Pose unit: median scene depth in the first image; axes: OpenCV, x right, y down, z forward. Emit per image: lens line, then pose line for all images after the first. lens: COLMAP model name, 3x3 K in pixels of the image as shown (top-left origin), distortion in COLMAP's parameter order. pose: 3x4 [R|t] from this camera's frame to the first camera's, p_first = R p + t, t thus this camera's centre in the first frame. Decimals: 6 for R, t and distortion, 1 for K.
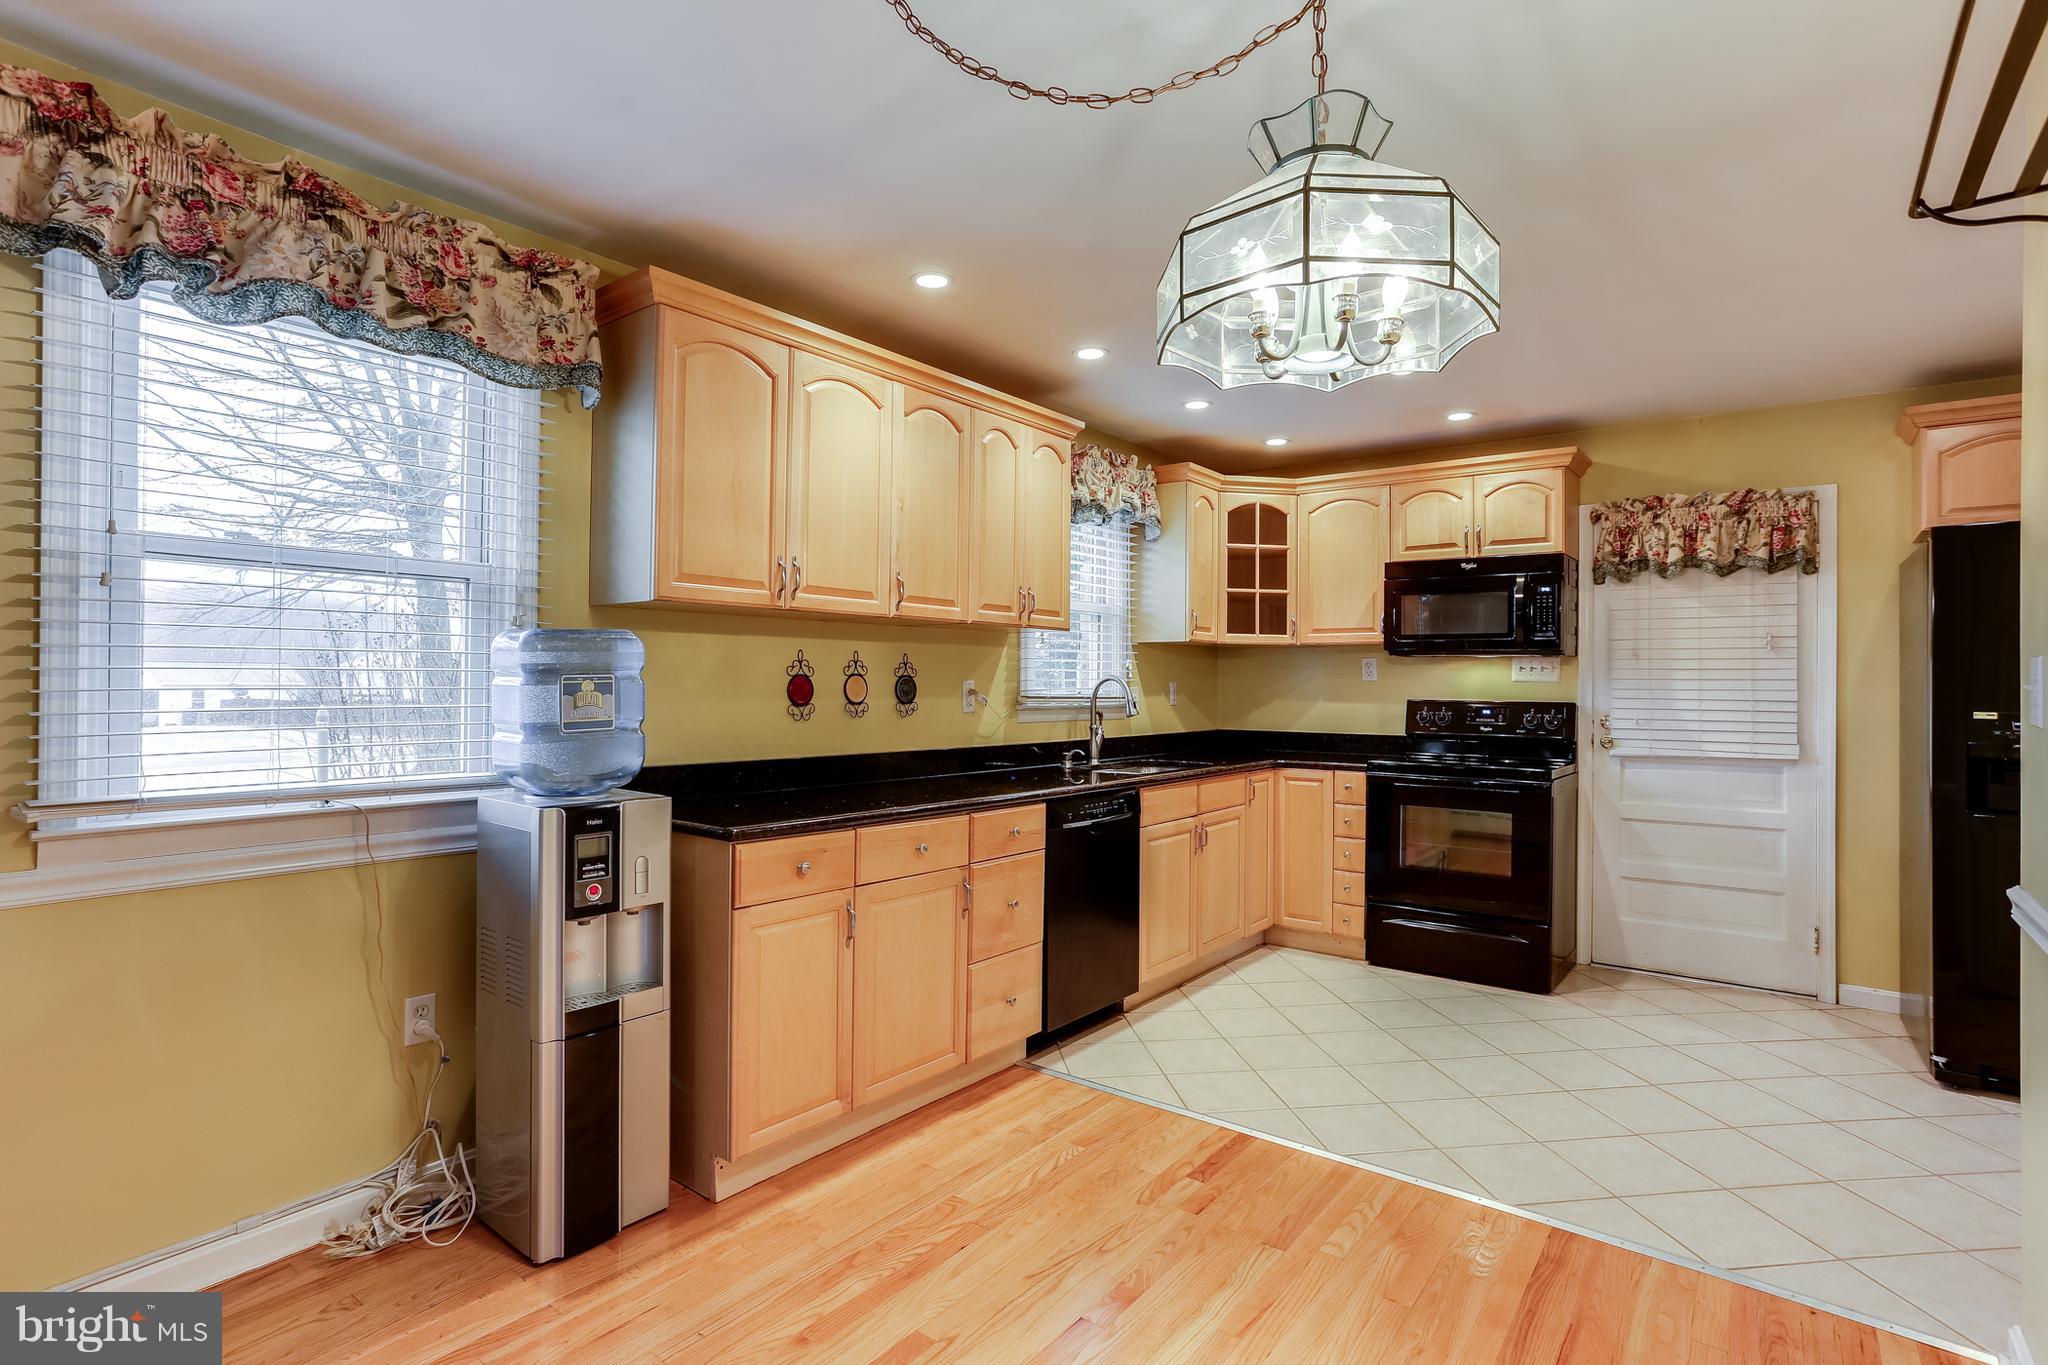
lens RADIAL K [[1007.0, 0, 1040.8], [0, 1007.0, 670.0], [0, 0, 1]] dist [-0.039354, 0.016589]
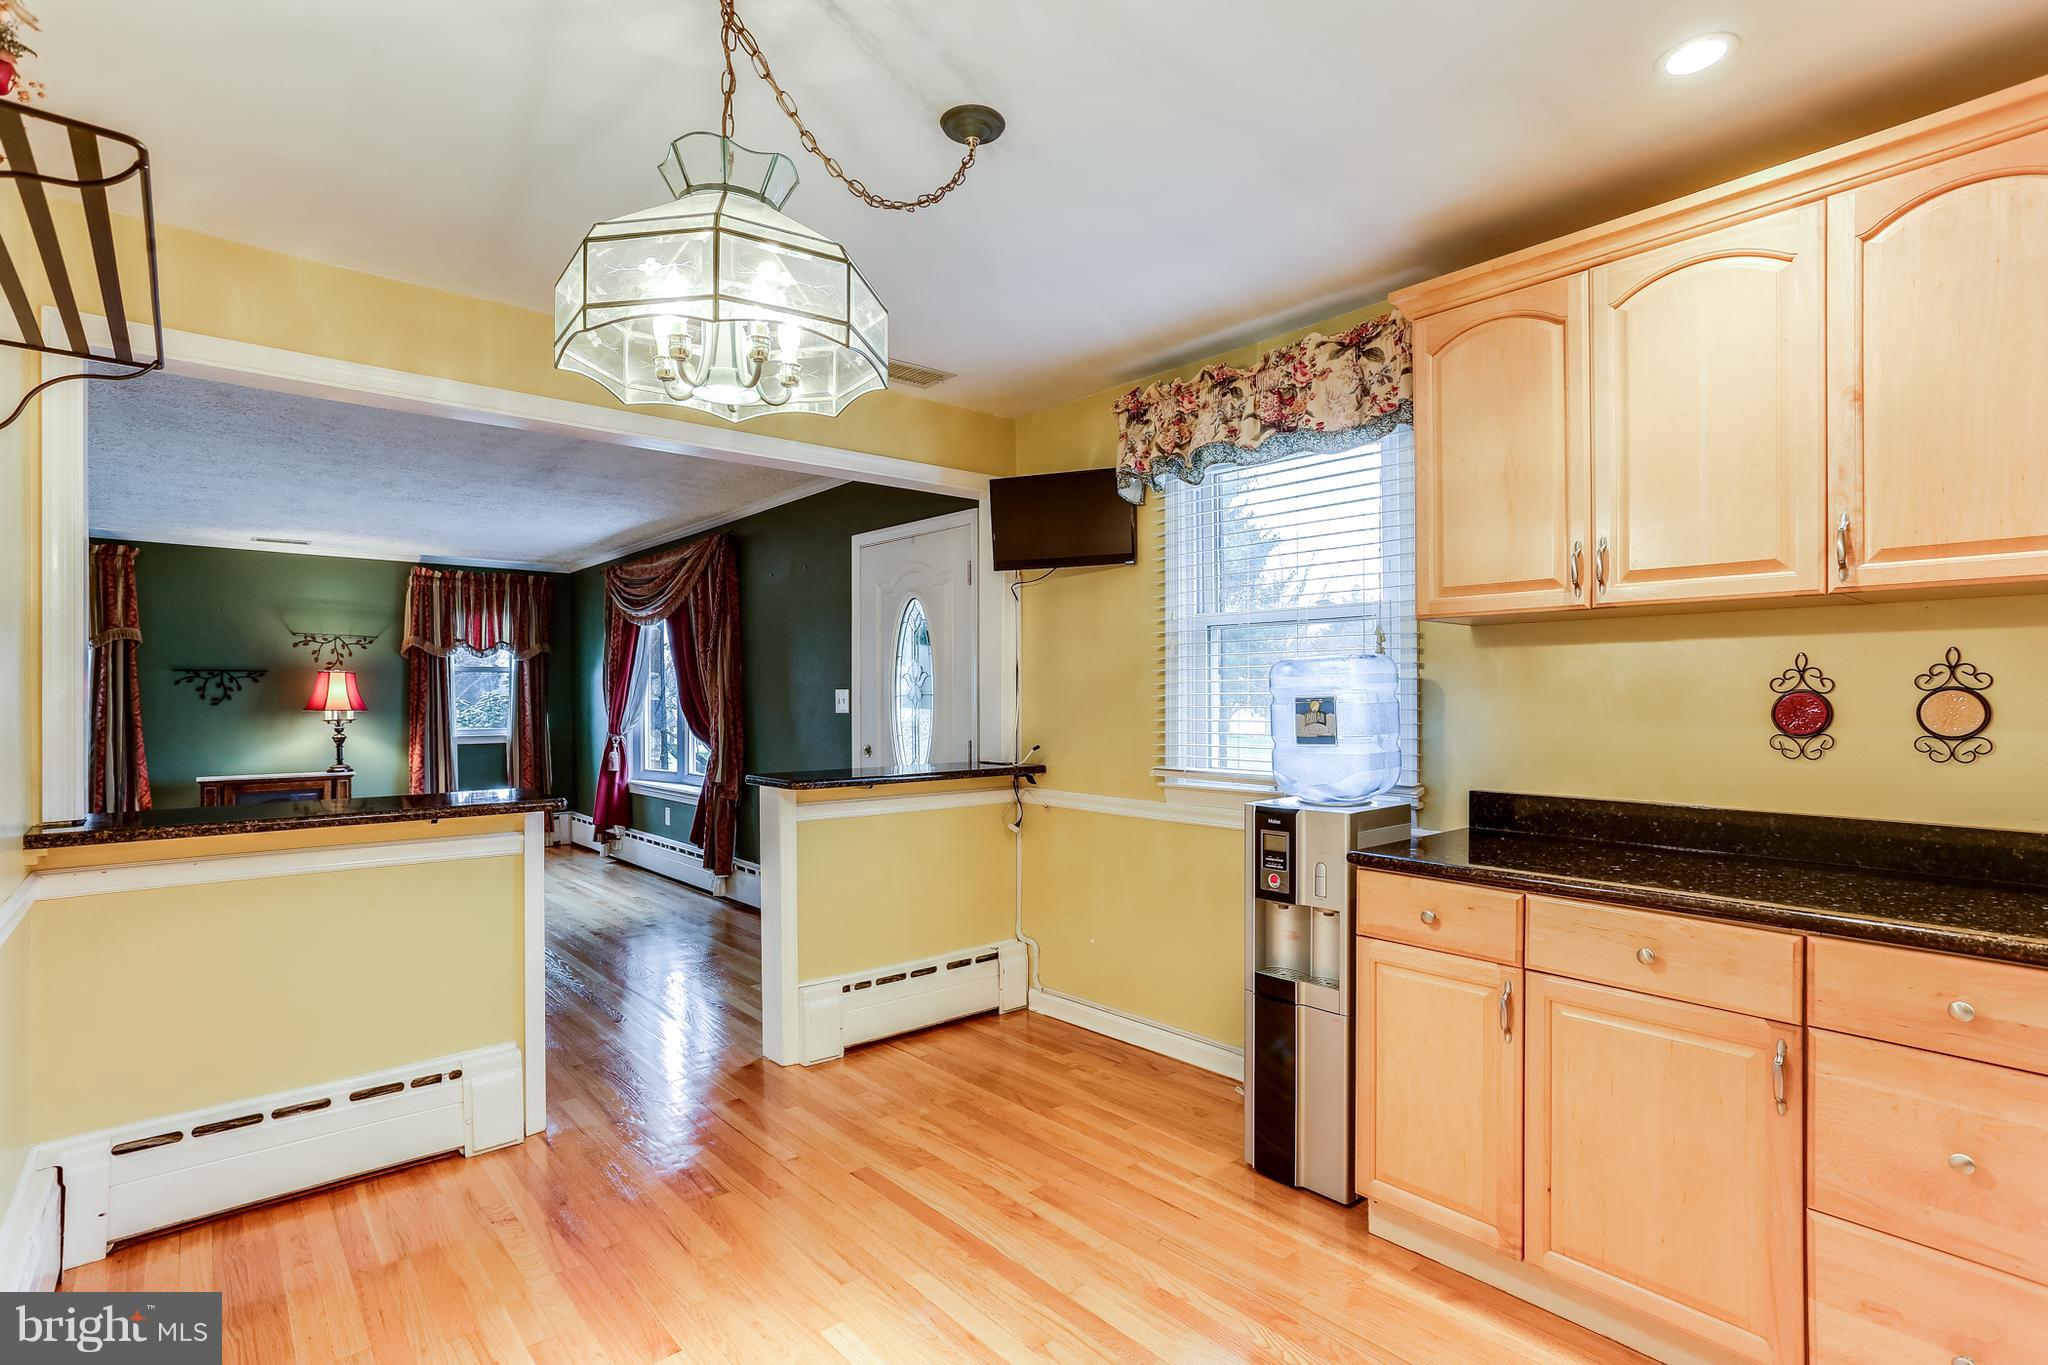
lens RADIAL K [[994.8, 0, 1021.2], [0, 994.8, 695.8], [0, 0, 1]] dist [-0.038335, 0.021834]
pose [[-0.208087, -0.008364, -0.978074, 0.429233], [0.012341, 0.999861, -0.011176, 0.007555], [0.978032, -0.014395, -0.207955, 0.536414]]
